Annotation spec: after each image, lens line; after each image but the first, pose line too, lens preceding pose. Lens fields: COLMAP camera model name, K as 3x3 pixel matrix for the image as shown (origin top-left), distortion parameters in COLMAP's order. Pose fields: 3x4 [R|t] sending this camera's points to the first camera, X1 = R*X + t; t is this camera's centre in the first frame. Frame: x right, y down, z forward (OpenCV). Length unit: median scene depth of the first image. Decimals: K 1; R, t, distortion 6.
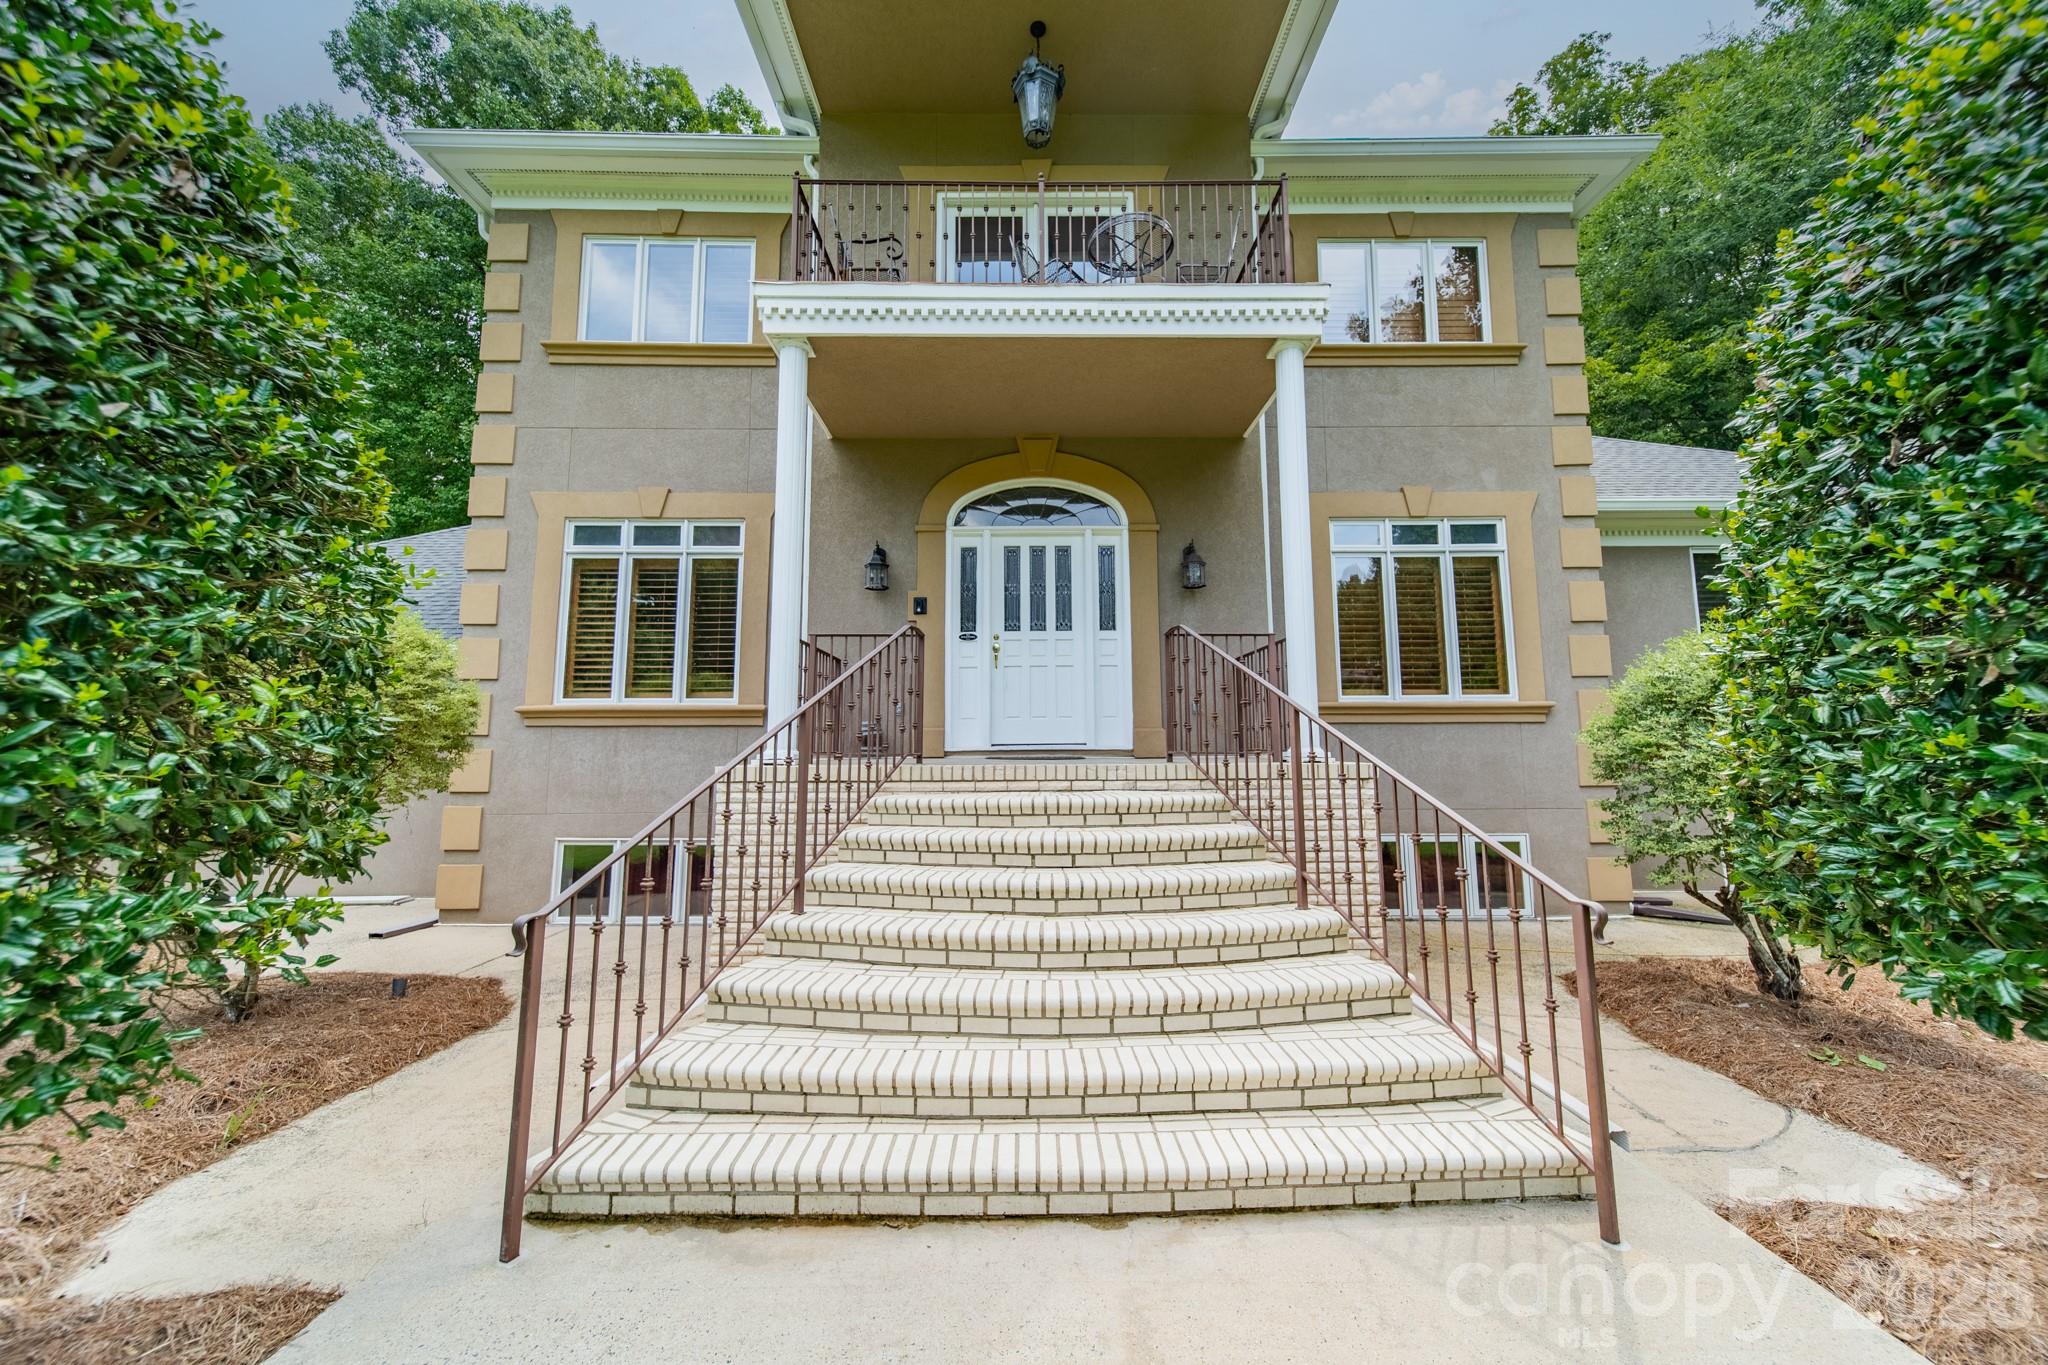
lens RADIAL K [[724.9, 0, 1031.4], [0, 724.9, 677.9], [0, 0, 1]] dist [0.008485, -0.000014]
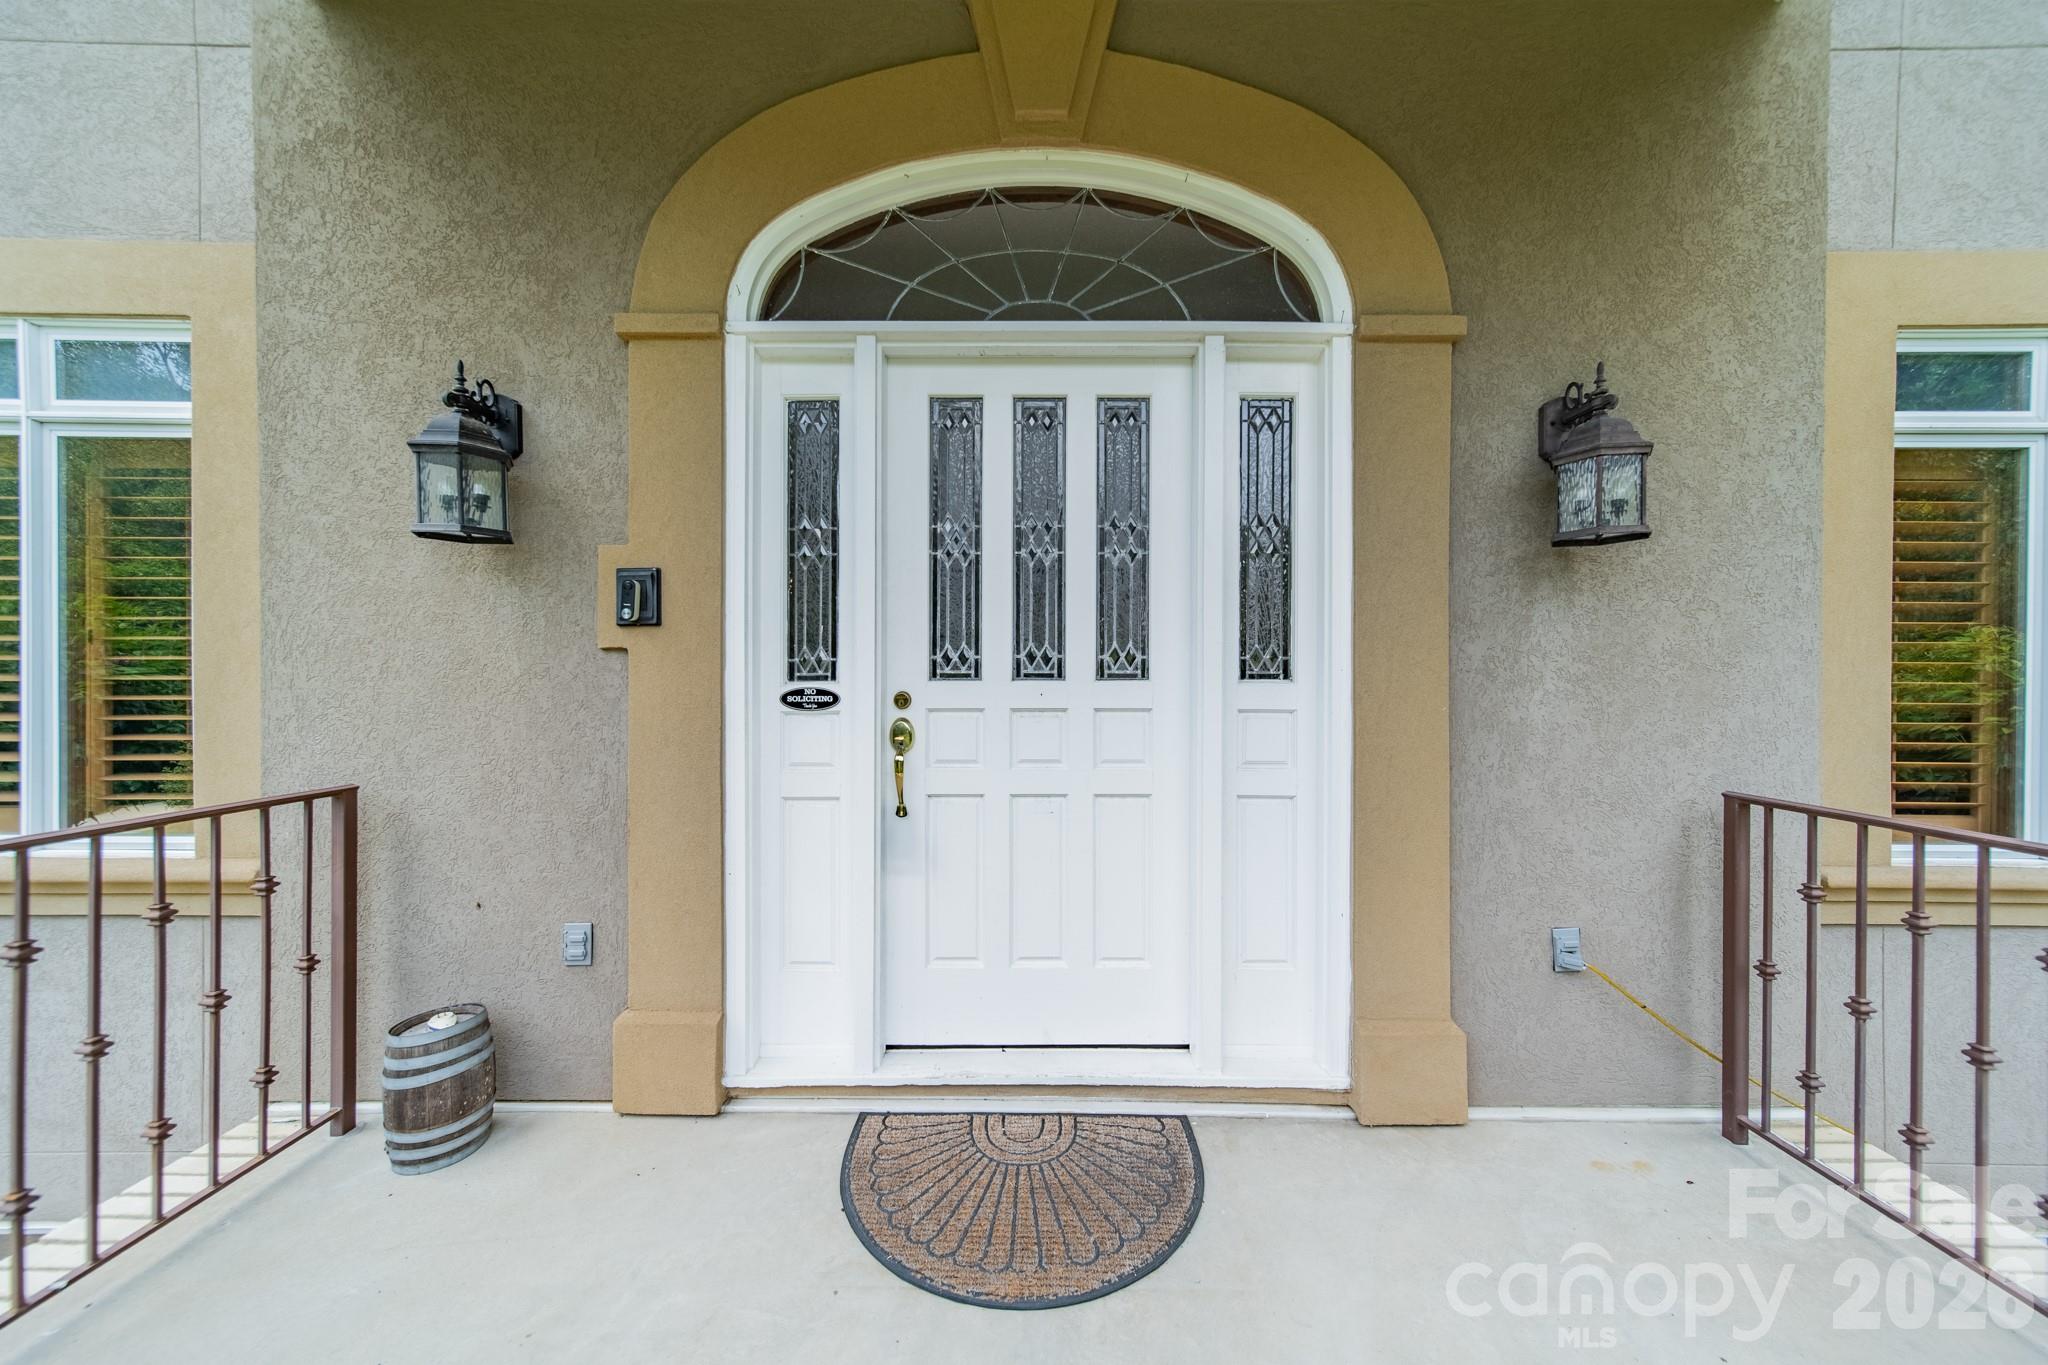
lens RADIAL K [[724.9, 0, 1031.4], [0, 724.9, 677.9], [0, 0, 1]] dist [0.008485, -0.000014]
pose [[0.999833, 0.011086, -0.014533, 0.010669], [-0.009462, 0.994171, 0.107397, -0.098230], [0.015638, -0.107241, 0.994110, 0.691454]]
